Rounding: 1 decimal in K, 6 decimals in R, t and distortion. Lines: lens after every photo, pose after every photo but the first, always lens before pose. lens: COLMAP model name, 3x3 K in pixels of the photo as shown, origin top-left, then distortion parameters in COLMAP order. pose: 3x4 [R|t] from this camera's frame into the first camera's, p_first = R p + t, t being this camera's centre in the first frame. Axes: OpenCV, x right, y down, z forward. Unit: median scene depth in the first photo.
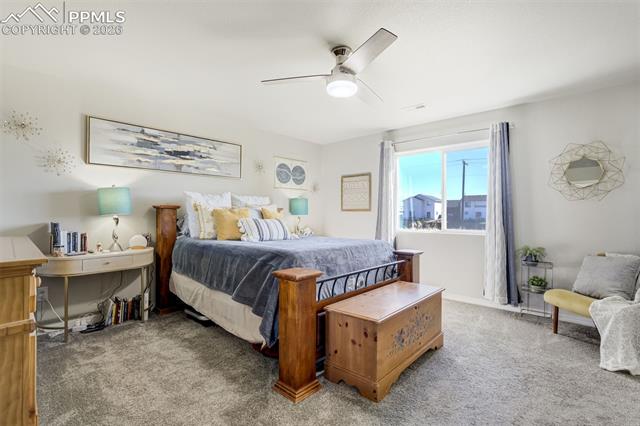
lens RADIAL K [[296.9, 0, 322.1], [0, 296.9, 213.2], [0, 0, 1]] dist [-0.045337, 0.012674]
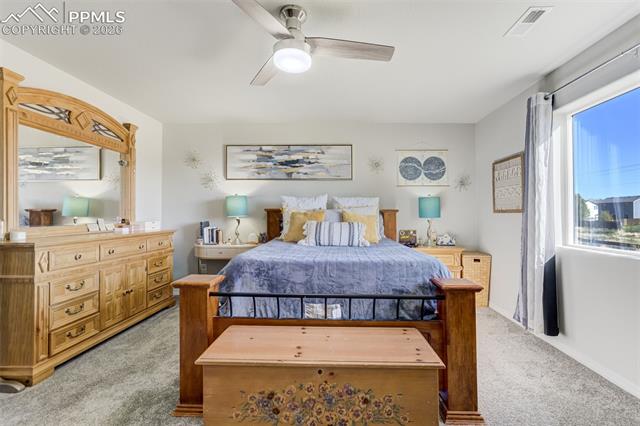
lens RADIAL K [[296.9, 0, 322.5], [0, 296.9, 212.2], [0, 0, 1]] dist [-0.045337, 0.012674]
pose [[0.648603, -0.008525, -0.761079, 0.454402], [-0.001886, 0.999916, -0.012808, 0.001216], [0.761124, 0.009743, 0.648533, 0.355604]]
